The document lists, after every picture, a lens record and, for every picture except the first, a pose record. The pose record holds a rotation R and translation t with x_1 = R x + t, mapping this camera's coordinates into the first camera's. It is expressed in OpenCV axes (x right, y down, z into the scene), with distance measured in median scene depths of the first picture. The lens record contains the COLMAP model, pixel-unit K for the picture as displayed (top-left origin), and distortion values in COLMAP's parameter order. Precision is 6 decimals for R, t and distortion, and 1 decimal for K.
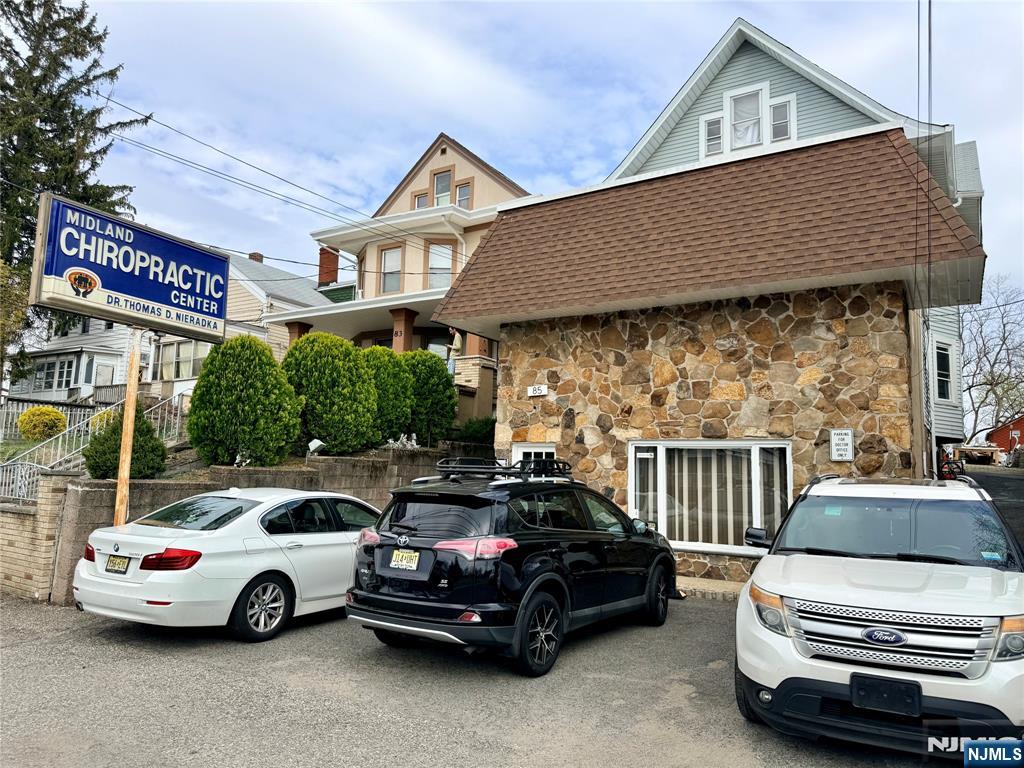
lens RADIAL K [[722.7, 0, 512.0], [0, 722.7, 384.0], [0, 0, 1]] dist [0.163883, -0.243145]
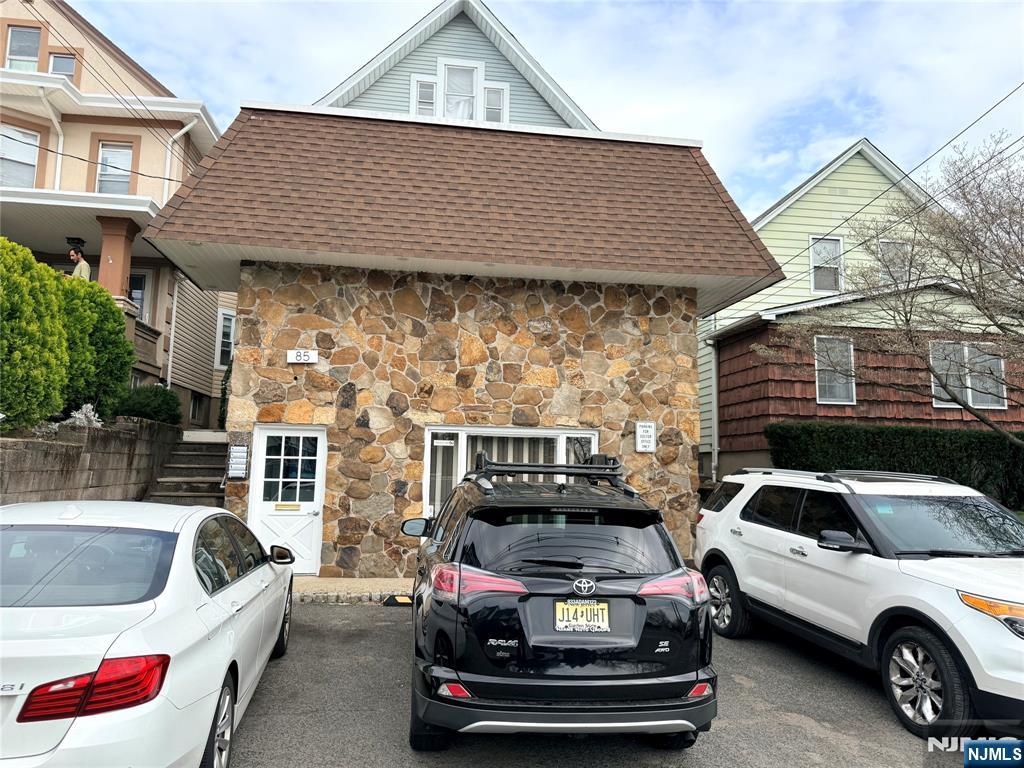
lens RADIAL K [[722.7, 0, 512.0], [0, 722.7, 384.0], [0, 0, 1]] dist [0.163883, -0.243145]
pose [[0.769149, 0.068042, 0.635436, -0.314570], [-0.084842, 0.996386, -0.003998, 0.024808], [-0.633412, -0.050837, 0.772143, 0.288881]]
